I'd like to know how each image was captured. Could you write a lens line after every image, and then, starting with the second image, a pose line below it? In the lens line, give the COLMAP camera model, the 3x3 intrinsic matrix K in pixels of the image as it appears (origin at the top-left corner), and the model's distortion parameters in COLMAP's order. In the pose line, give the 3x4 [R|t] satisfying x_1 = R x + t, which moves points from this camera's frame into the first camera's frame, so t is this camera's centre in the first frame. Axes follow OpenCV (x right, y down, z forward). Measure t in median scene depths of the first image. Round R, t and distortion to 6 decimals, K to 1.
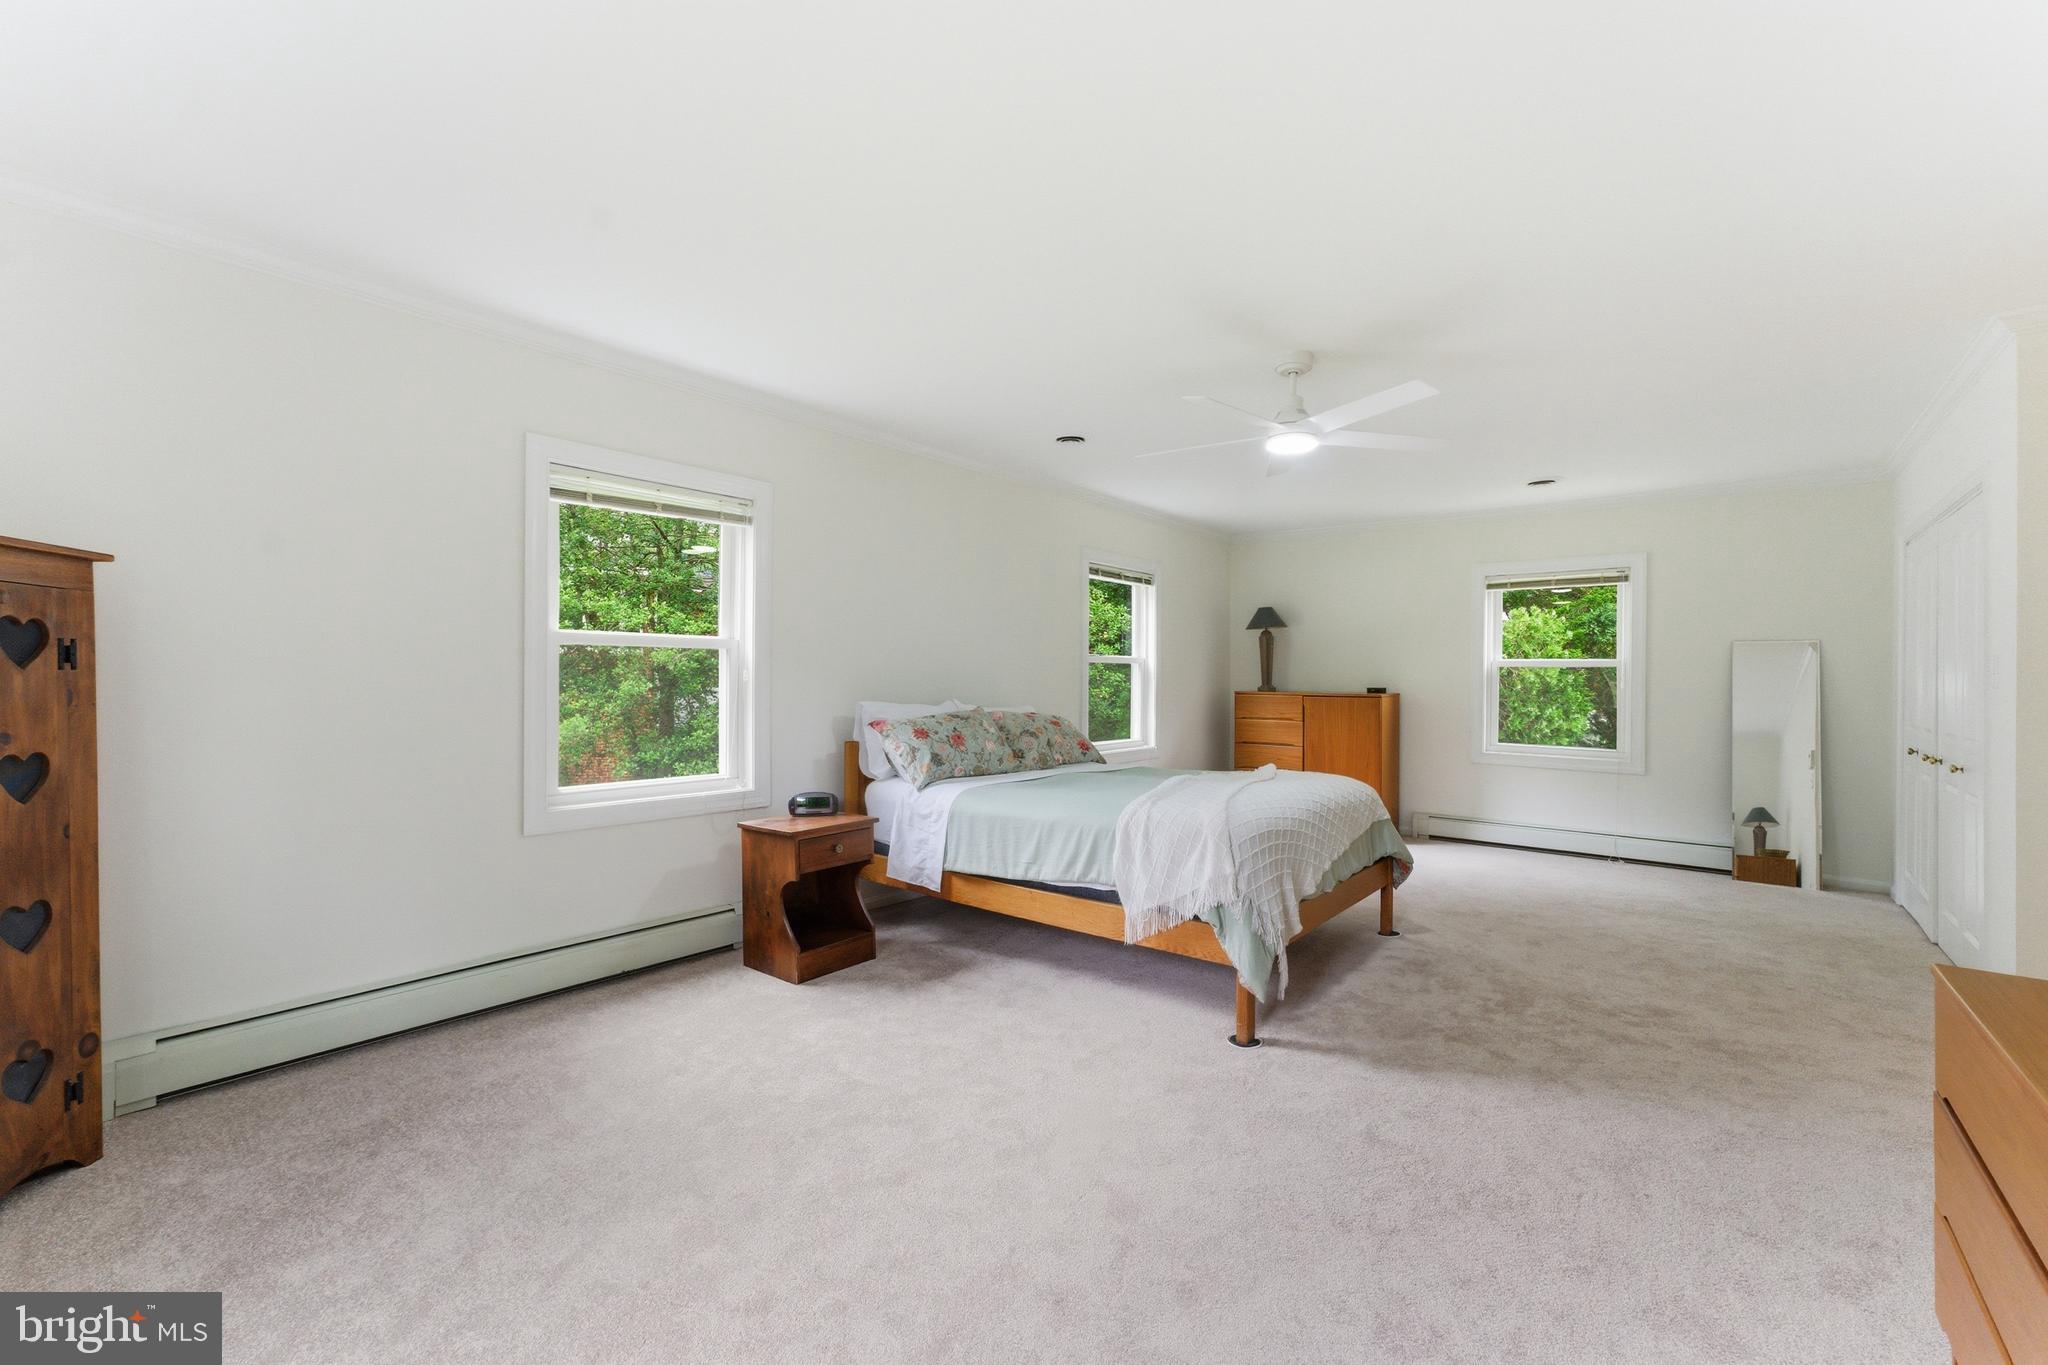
lens RADIAL K [[851.5, 0, 1015.0], [0, 851.5, 649.1], [0, 0, 1]] dist [-0.053053, 0.039141]
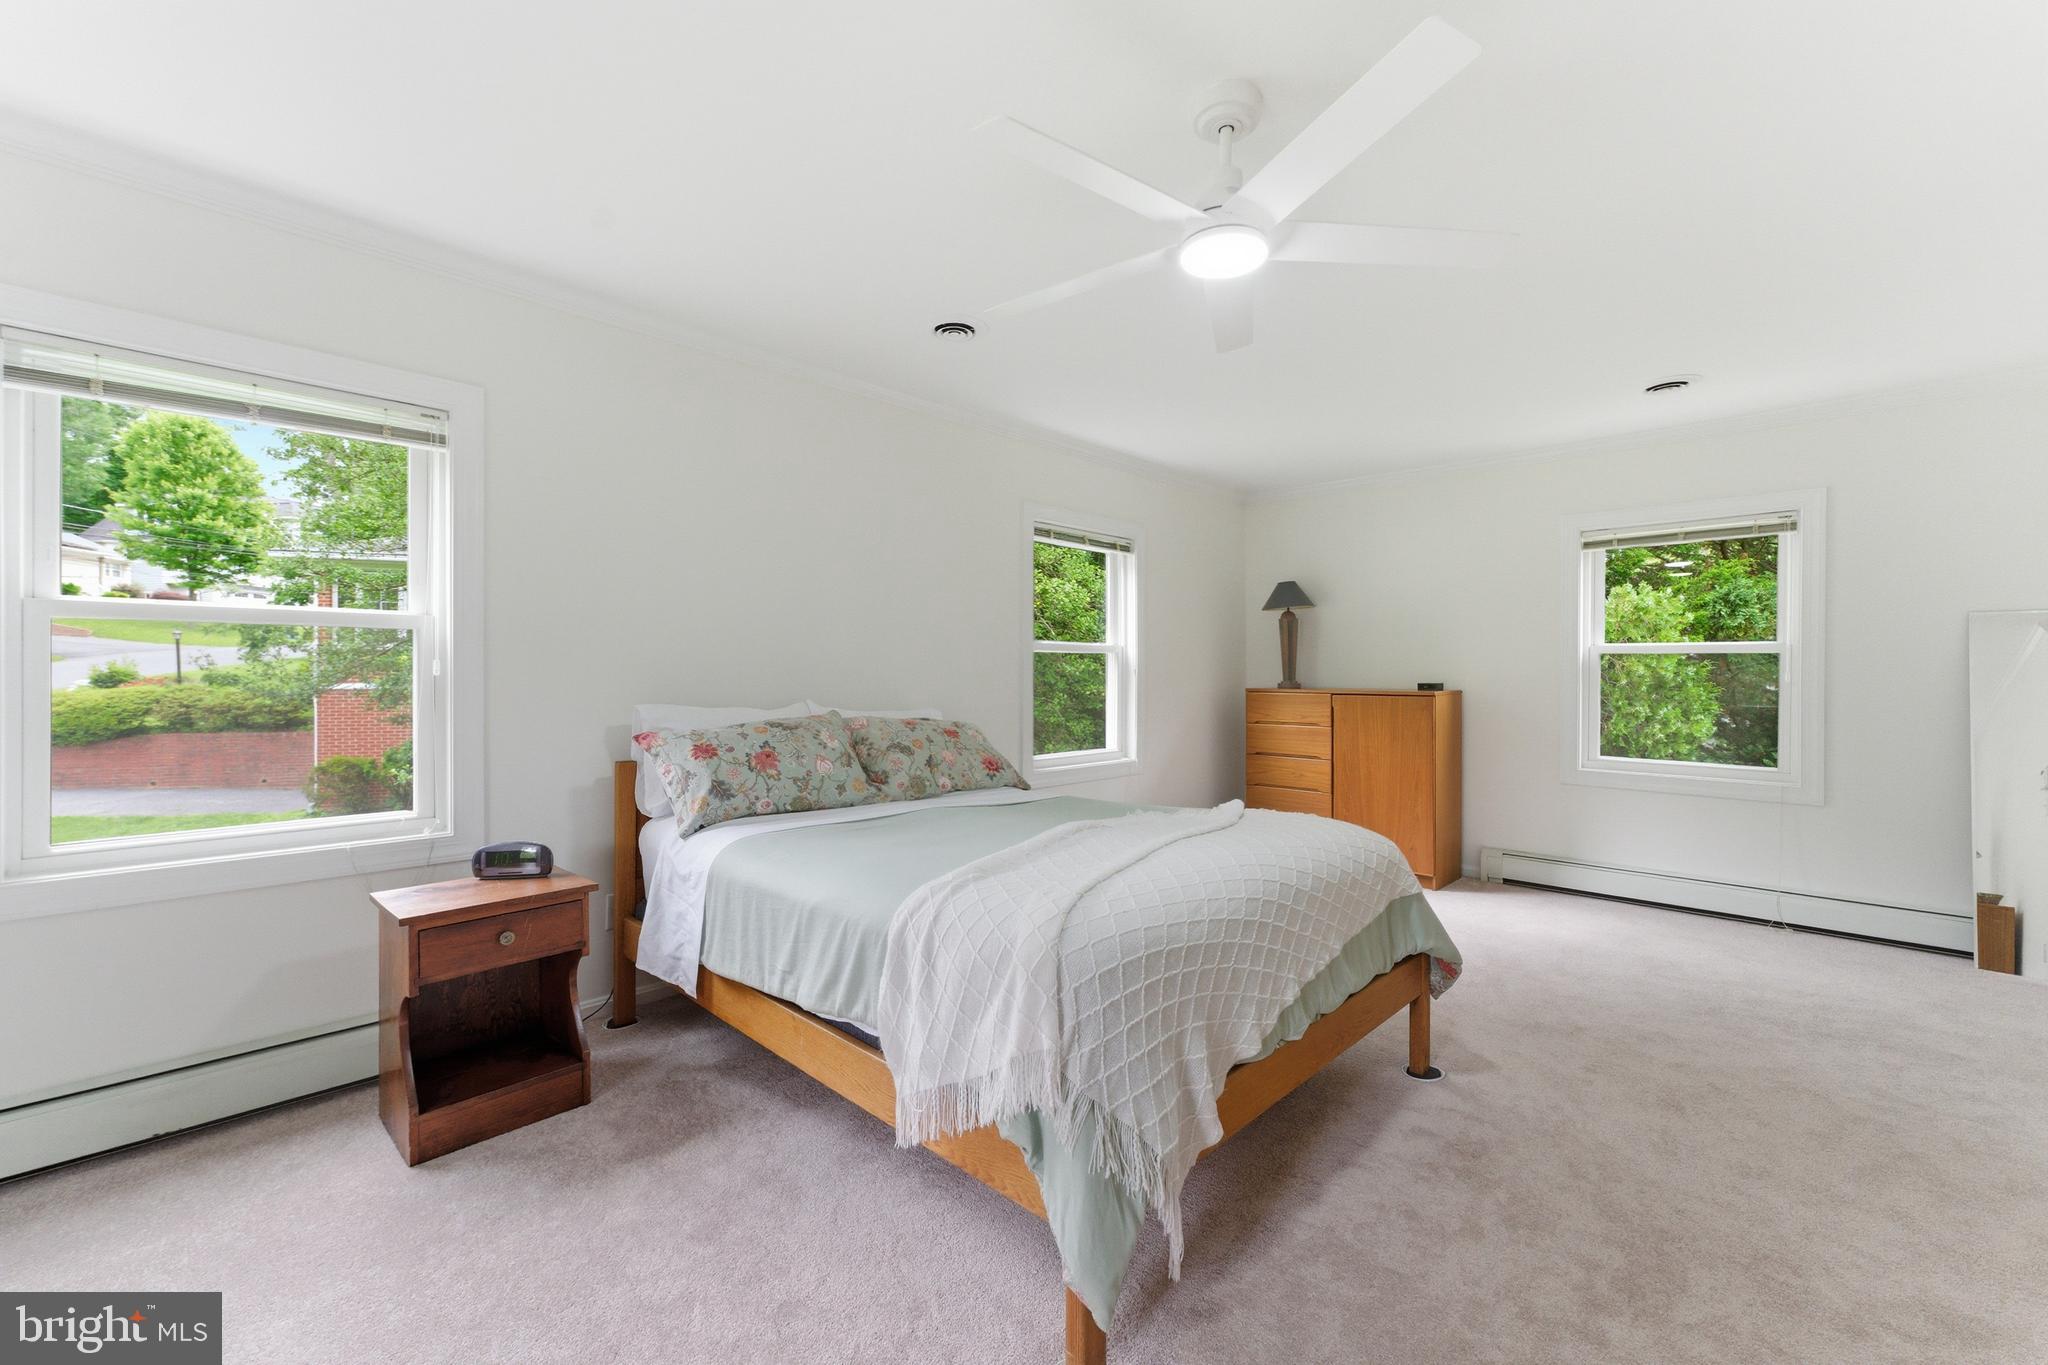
lens RADIAL K [[848.3, 0, 1011.3], [0, 848.3, 655.1], [0, 0, 1]] dist [-0.017319, 0.007482]
pose [[0.996612, -0.006856, -0.081955, 0.193626], [0.007656, 0.999926, 0.009451, 0.018199], [0.081884, -0.010046, 0.996591, 0.353462]]
